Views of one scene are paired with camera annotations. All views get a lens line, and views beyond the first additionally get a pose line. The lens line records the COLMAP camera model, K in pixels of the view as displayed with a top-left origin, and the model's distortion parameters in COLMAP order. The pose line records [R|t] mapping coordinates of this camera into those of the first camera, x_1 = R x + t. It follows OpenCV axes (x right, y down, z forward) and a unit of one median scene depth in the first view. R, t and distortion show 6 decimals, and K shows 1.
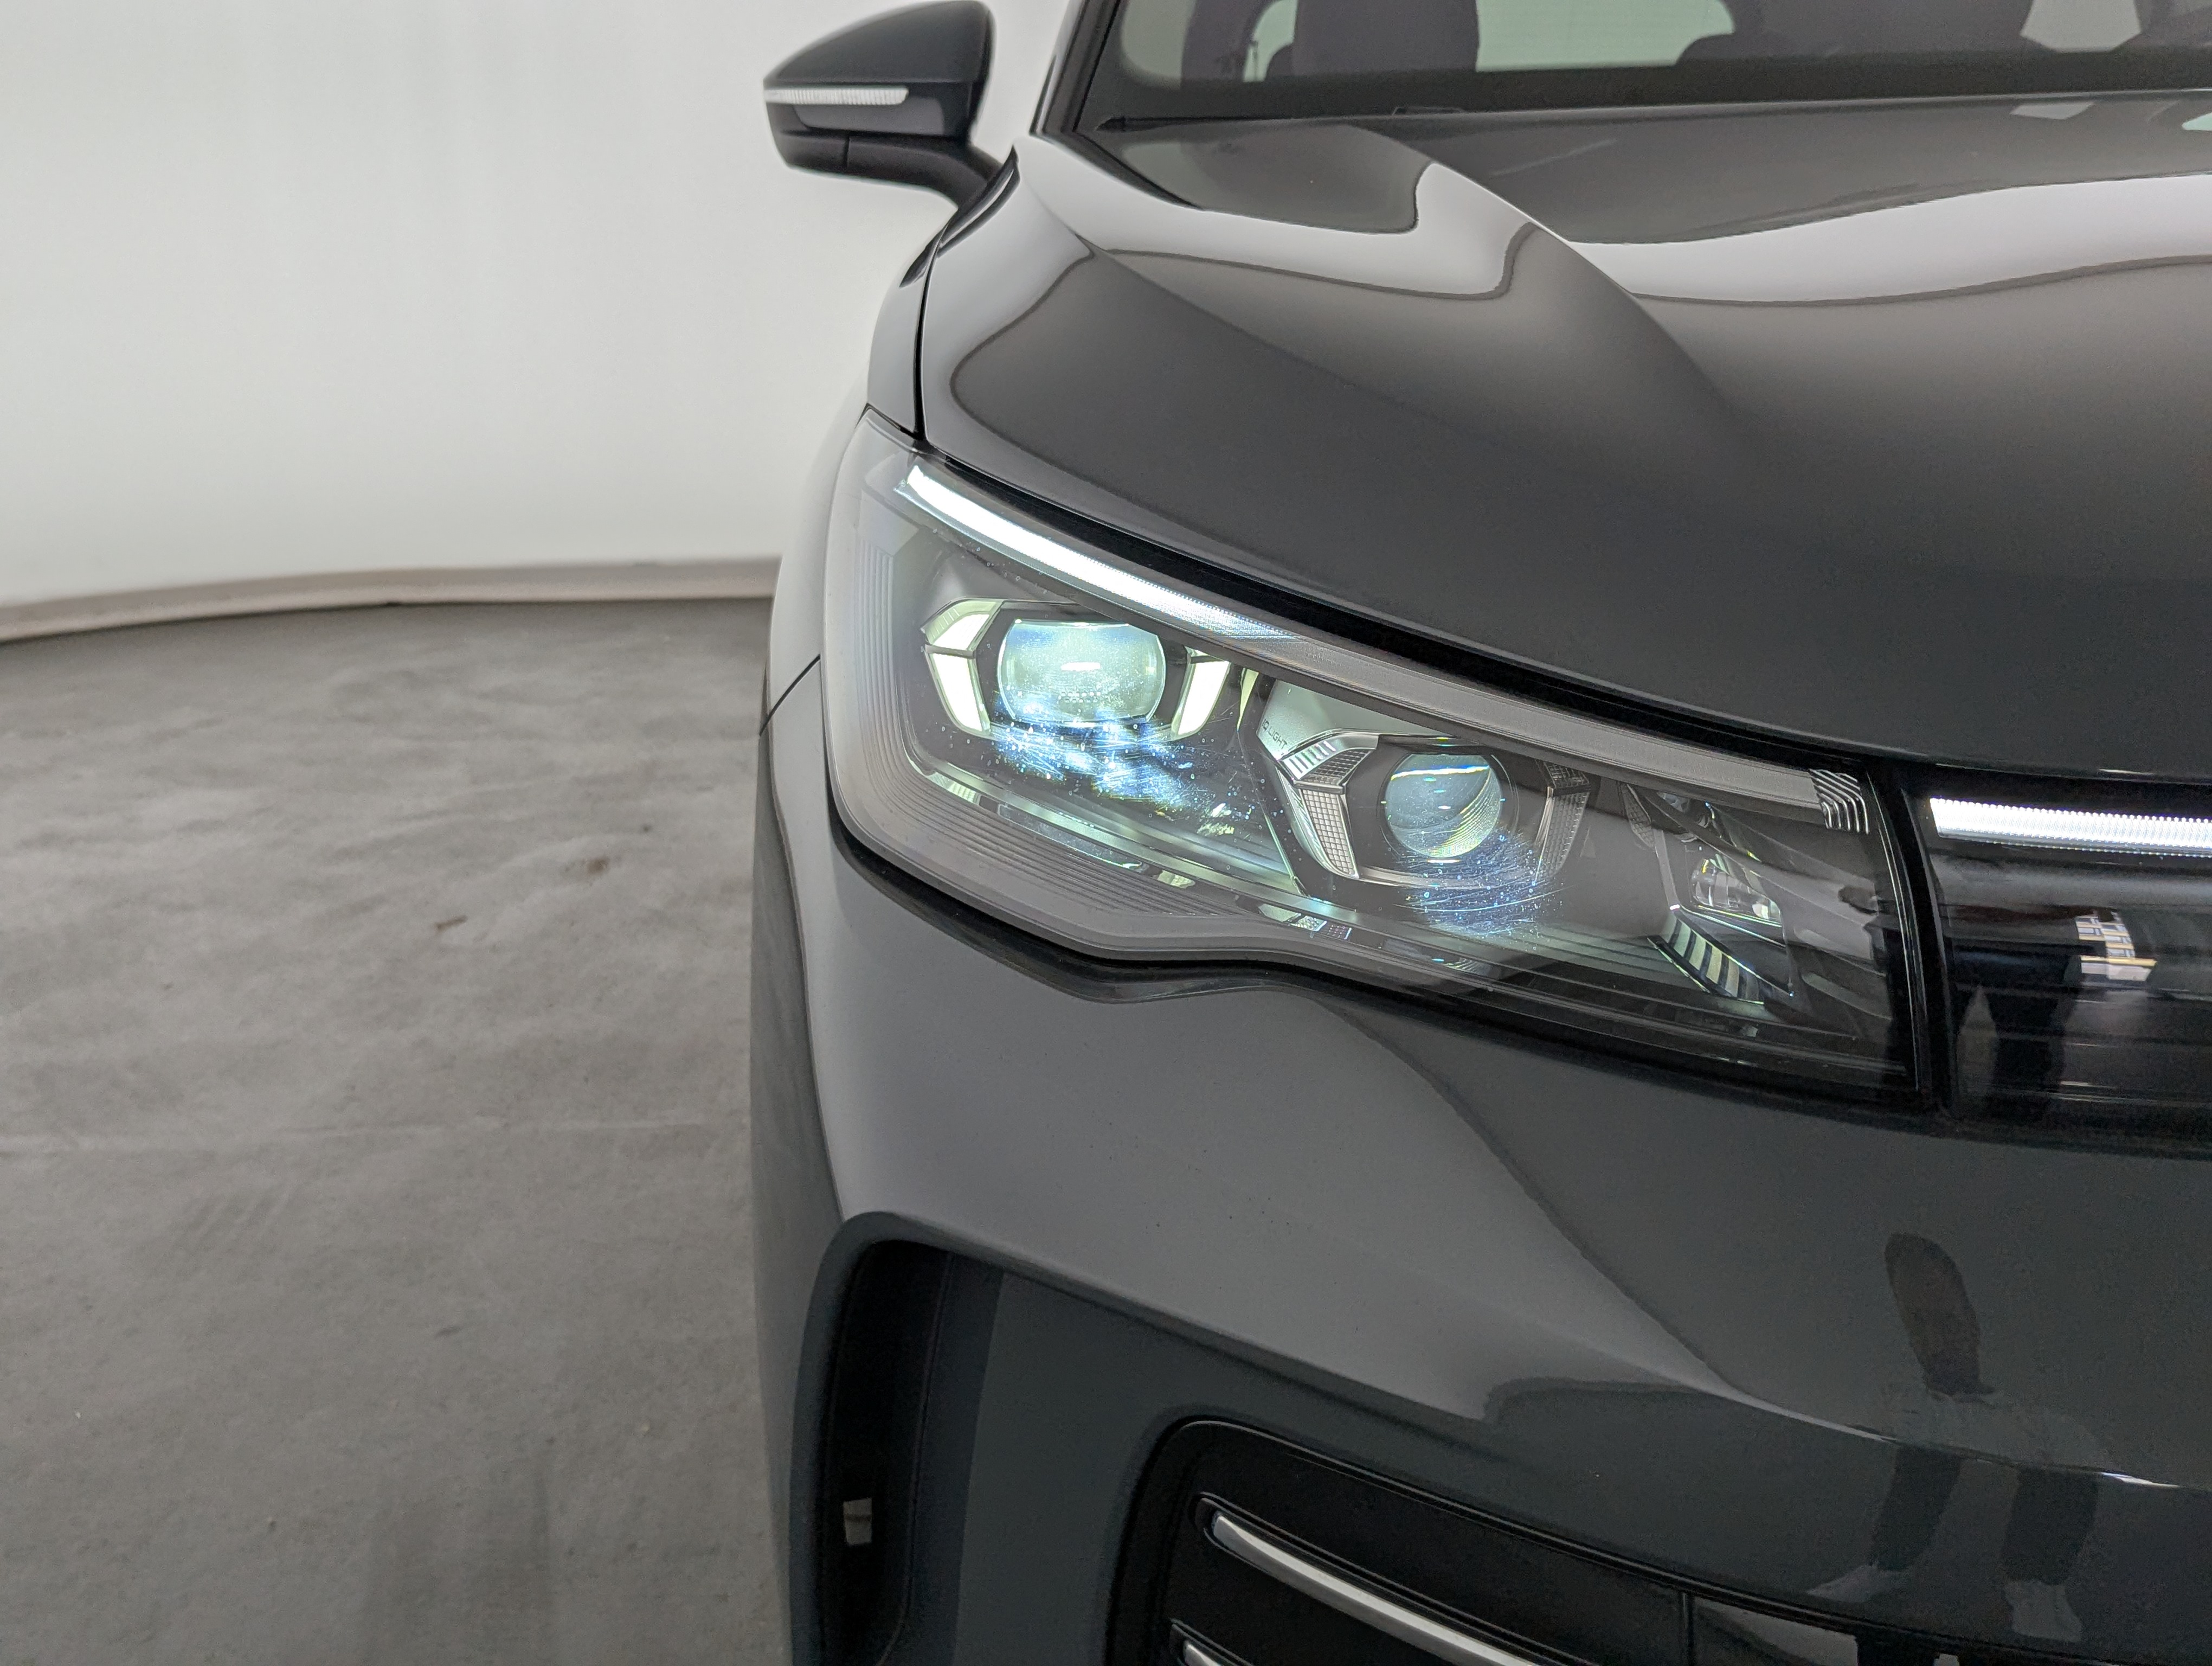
lens RADIAL K [[2186.4, 0, 1133.2], [0, 2186.4, 774.7], [0, 0, 1]] dist [0.028494, 0.000000]
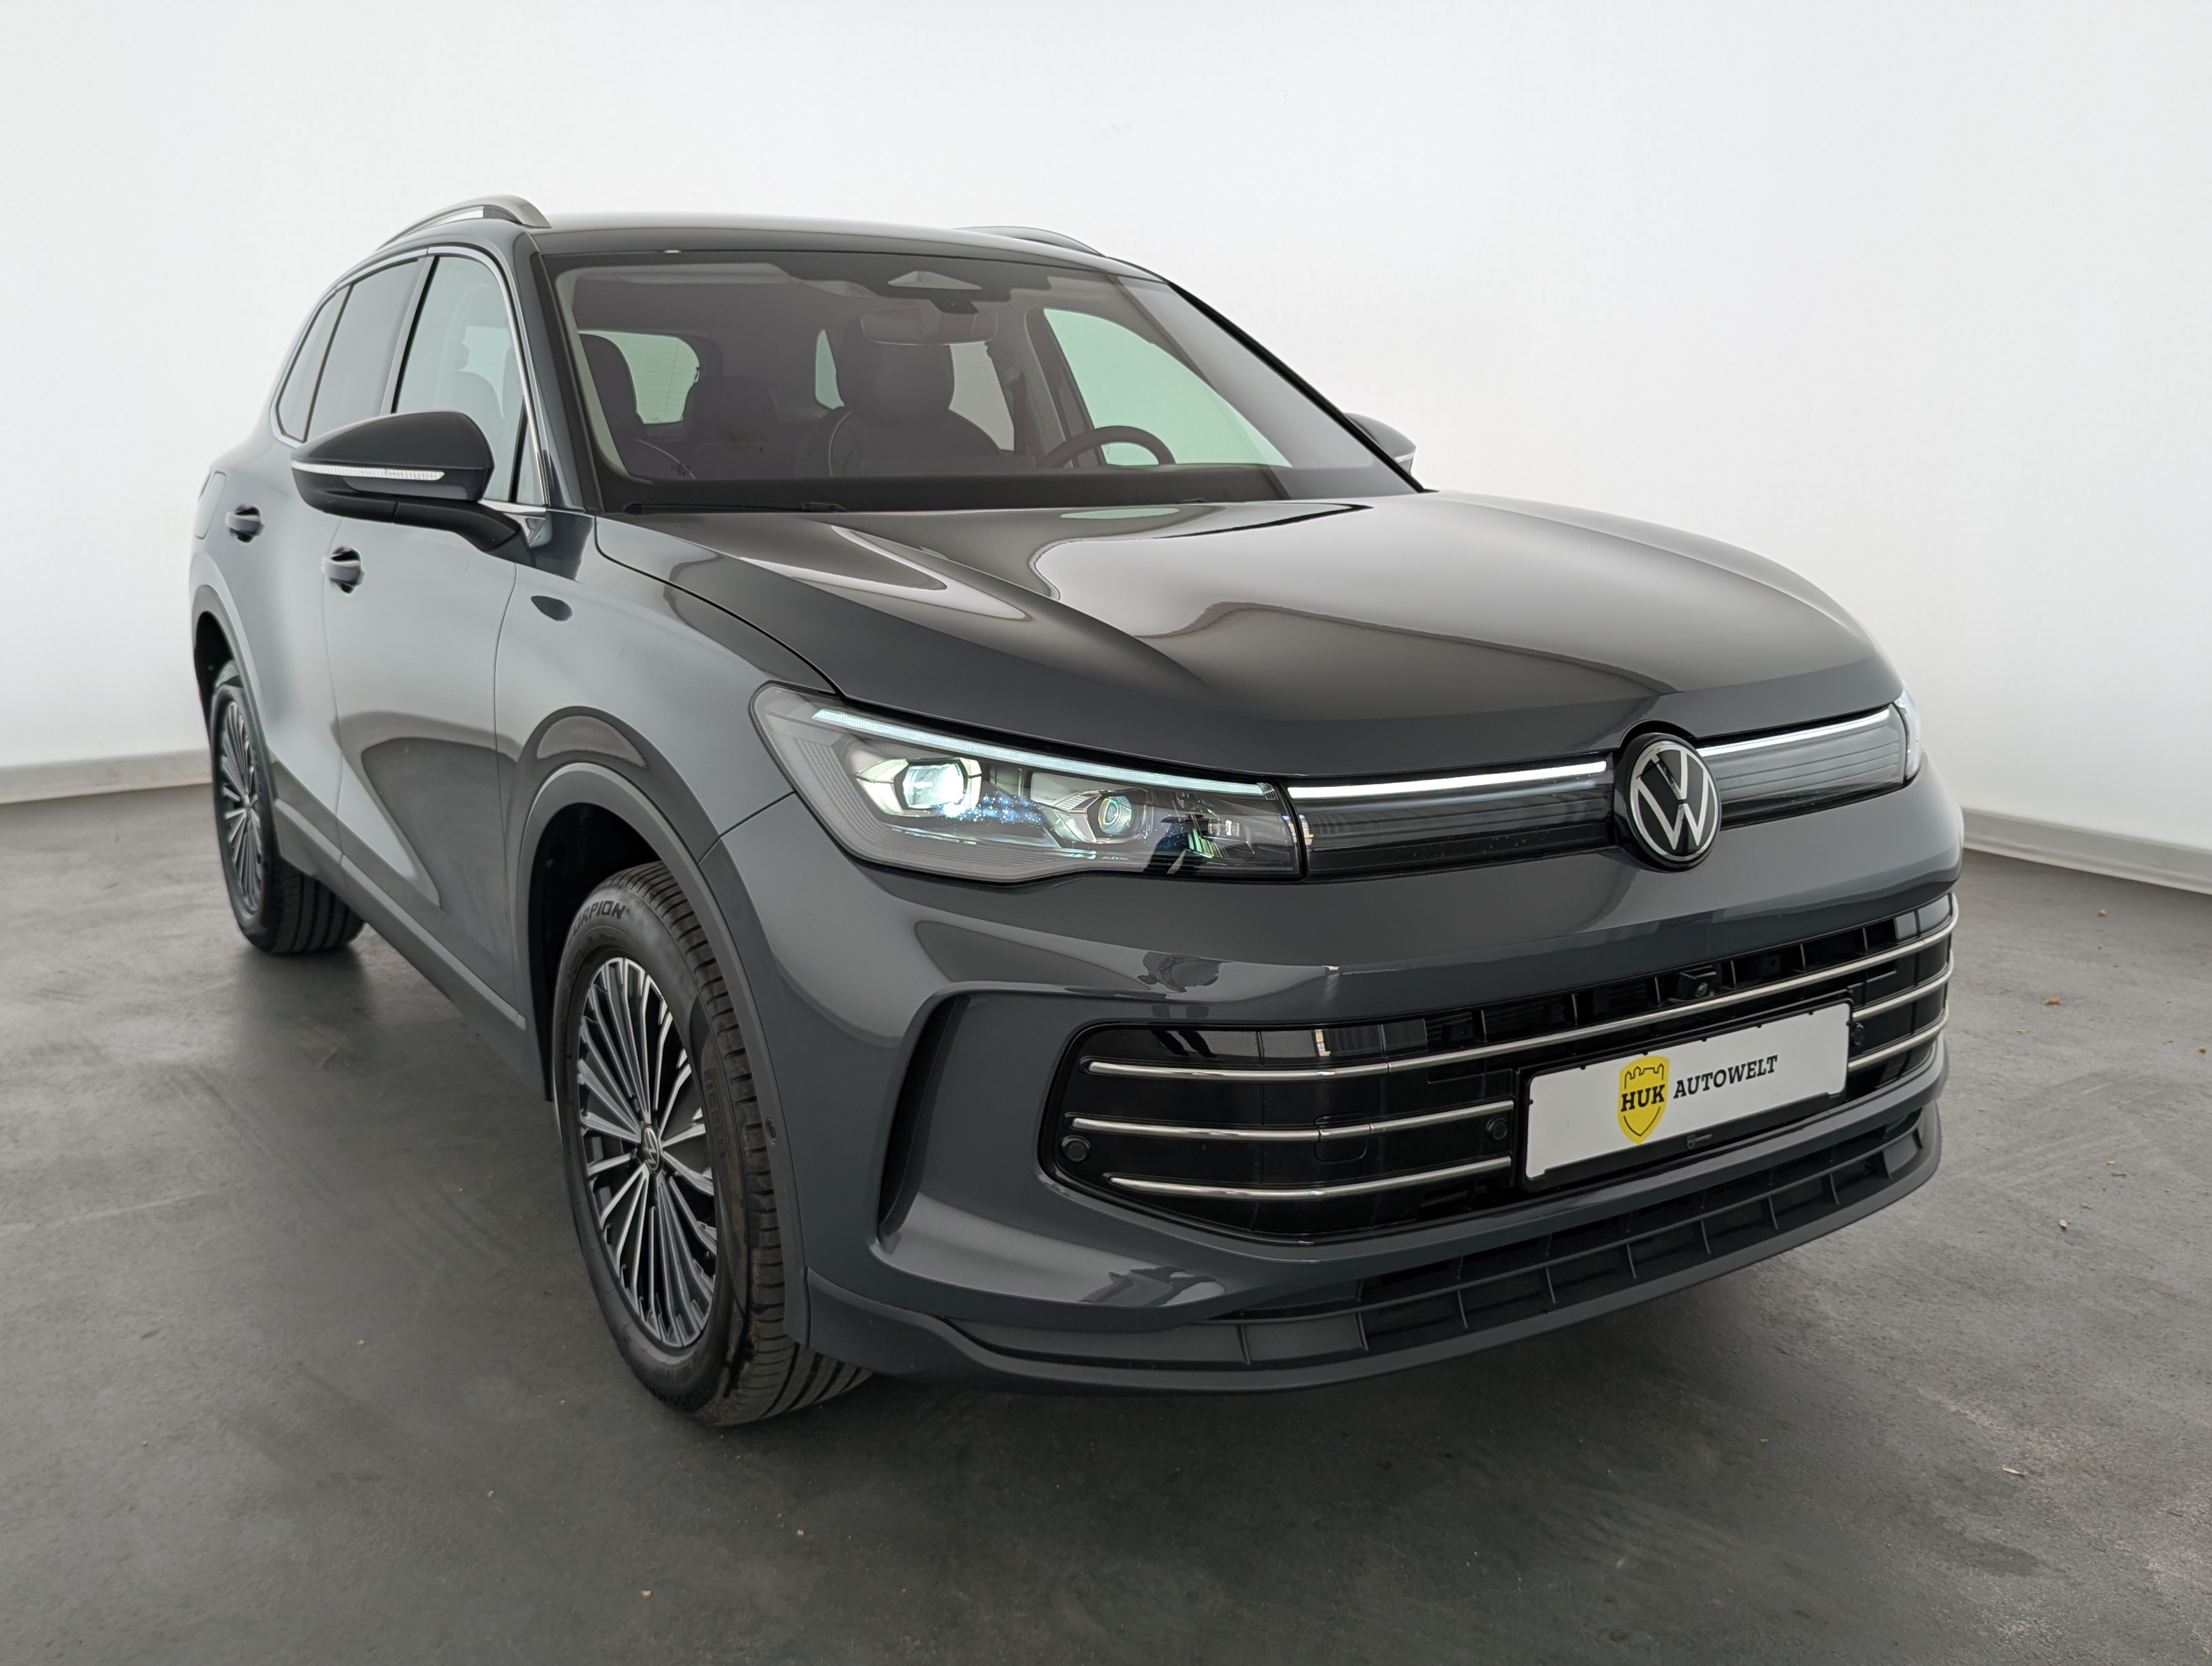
lens RADIAL K [[1948.7, 0, 1100.2], [0, 1948.7, 820.1], [0, 0, 1]] dist [0.051410, -0.049283]
pose [[0.839793, -0.094349, 0.534645, -0.362542], [0.121860, 0.992414, -0.016281, 0.017864], [-0.529053, 0.078825, 0.844920, -0.335291]]
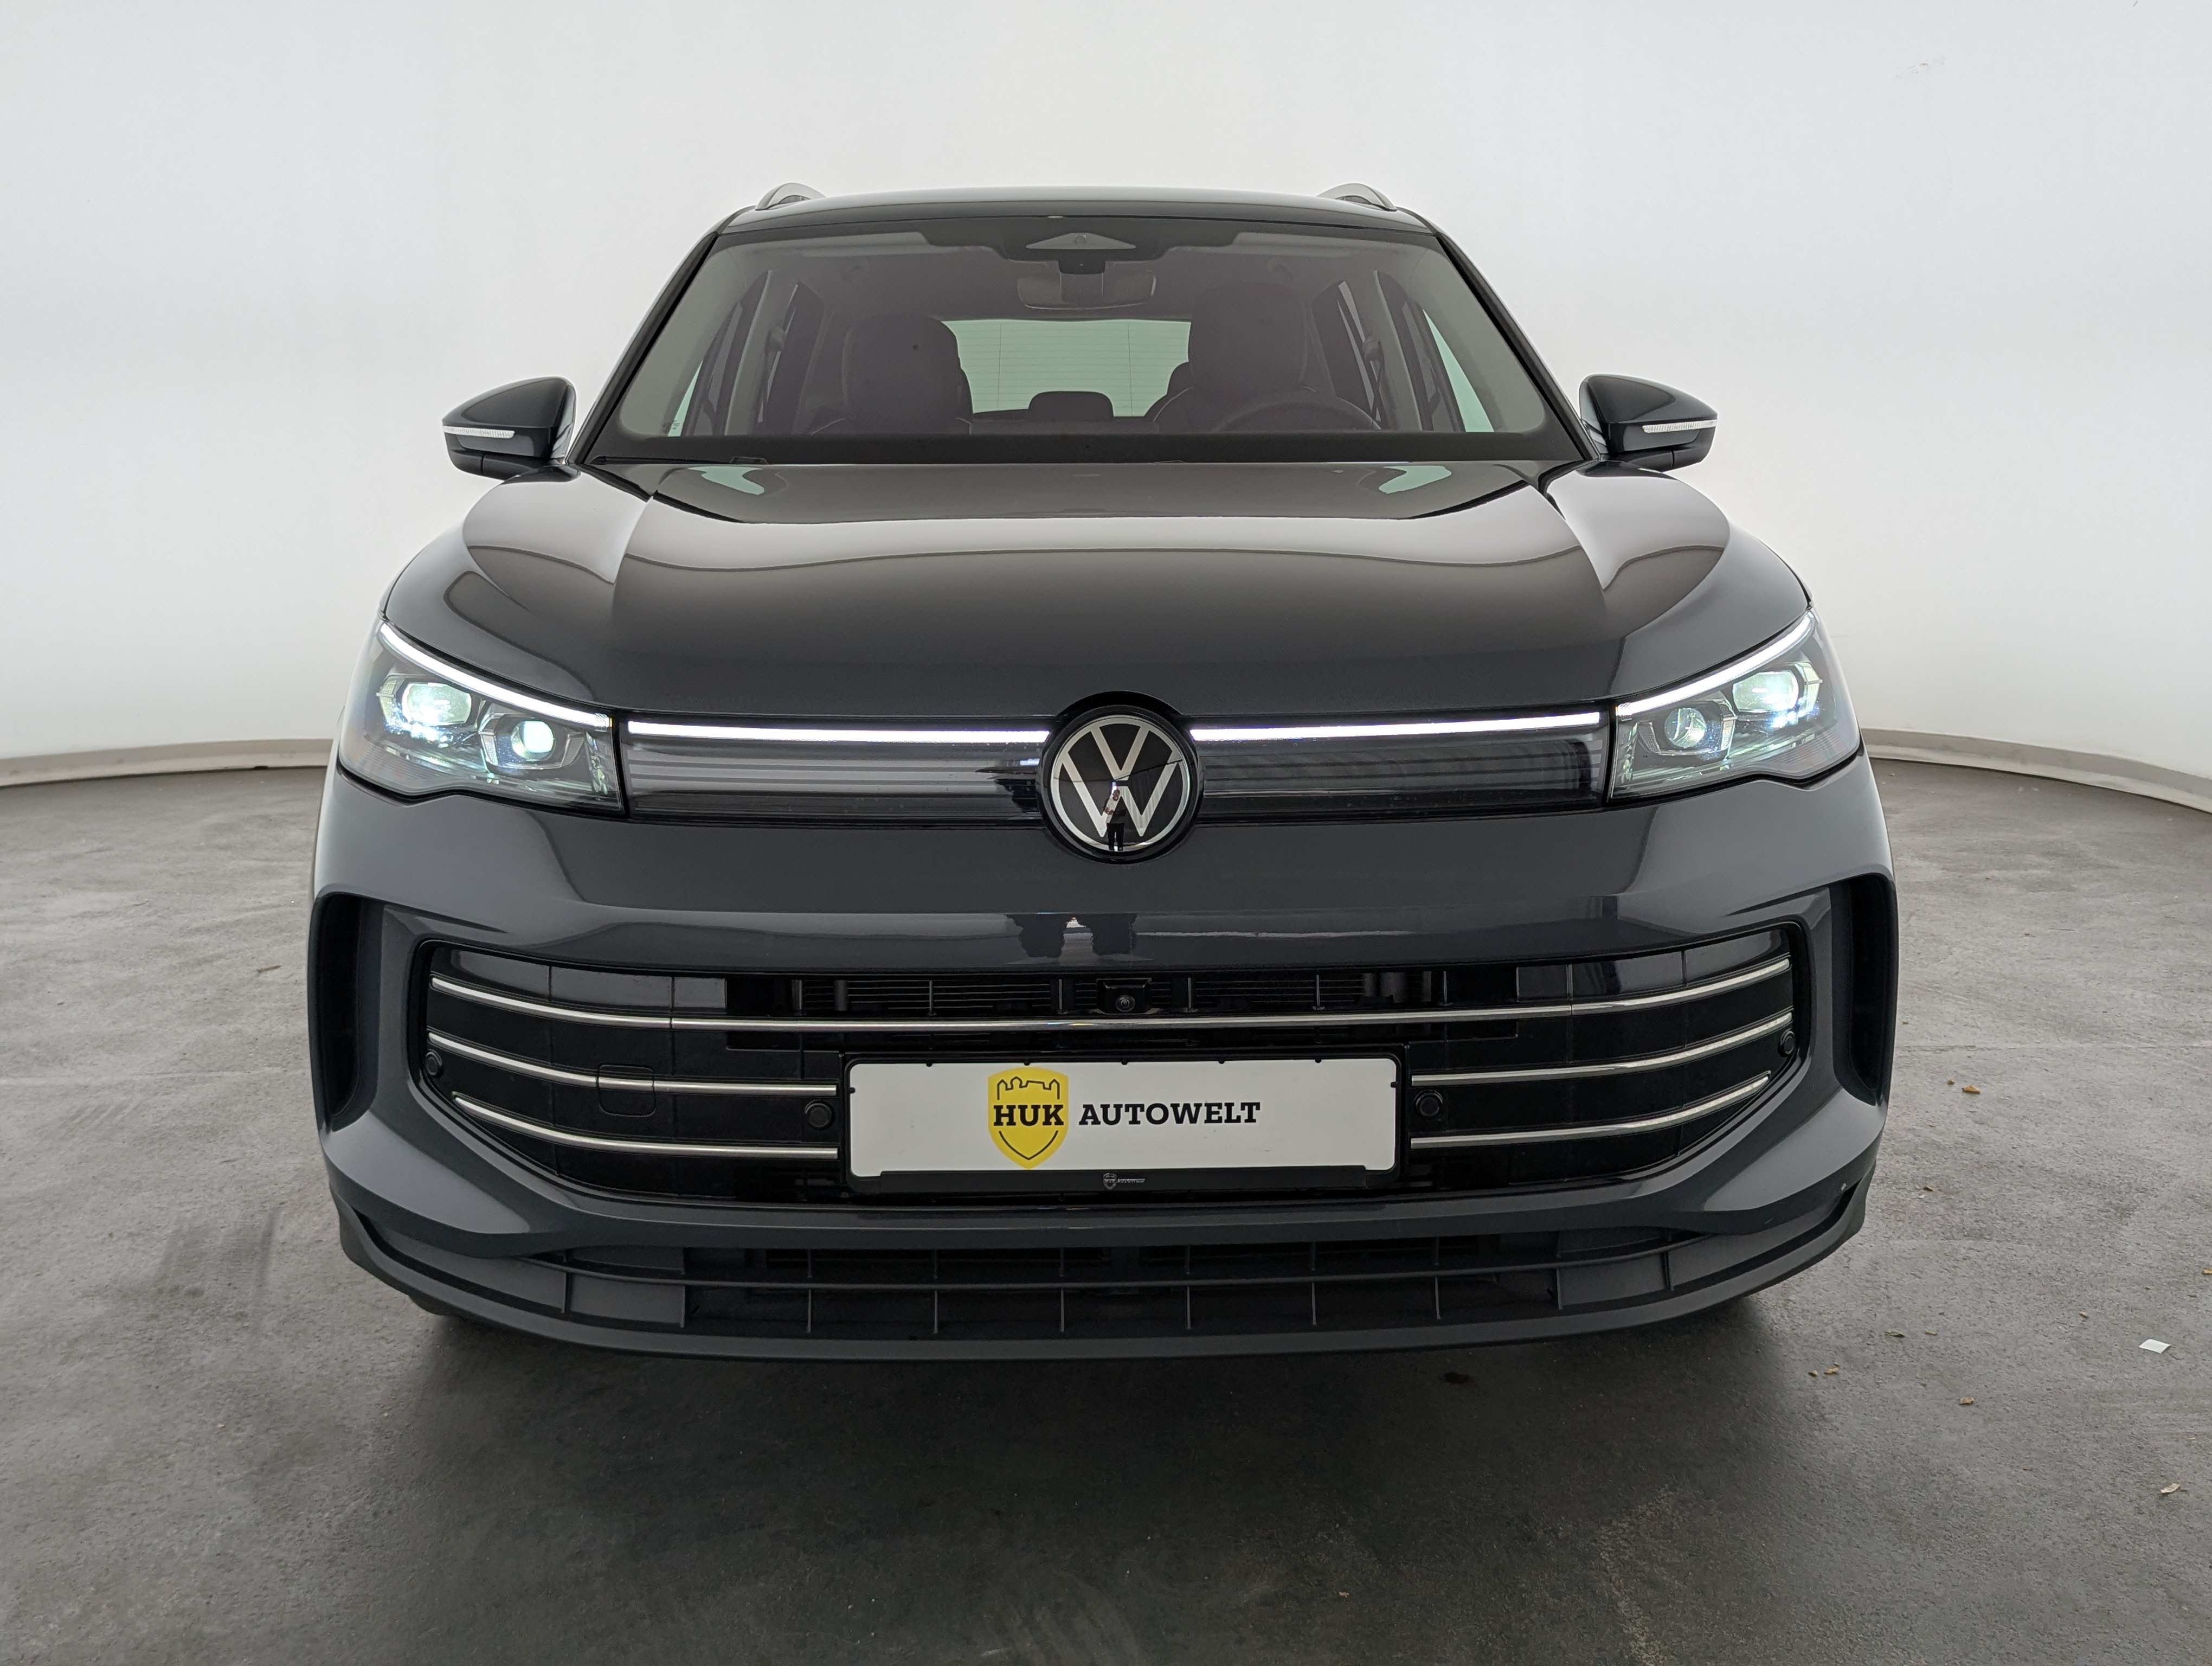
lens RADIAL K [[2133.8, 0, 1120.0], [0, 2133.8, 768.1], [0, 0, 1]] dist [0.031870, 0.000000]
pose [[0.999120, 0.004990, 0.041645, 0.233890], [-0.000984, 0.995411, -0.095683, 0.093276], [-0.041931, 0.095557, 0.994540, -0.534931]]
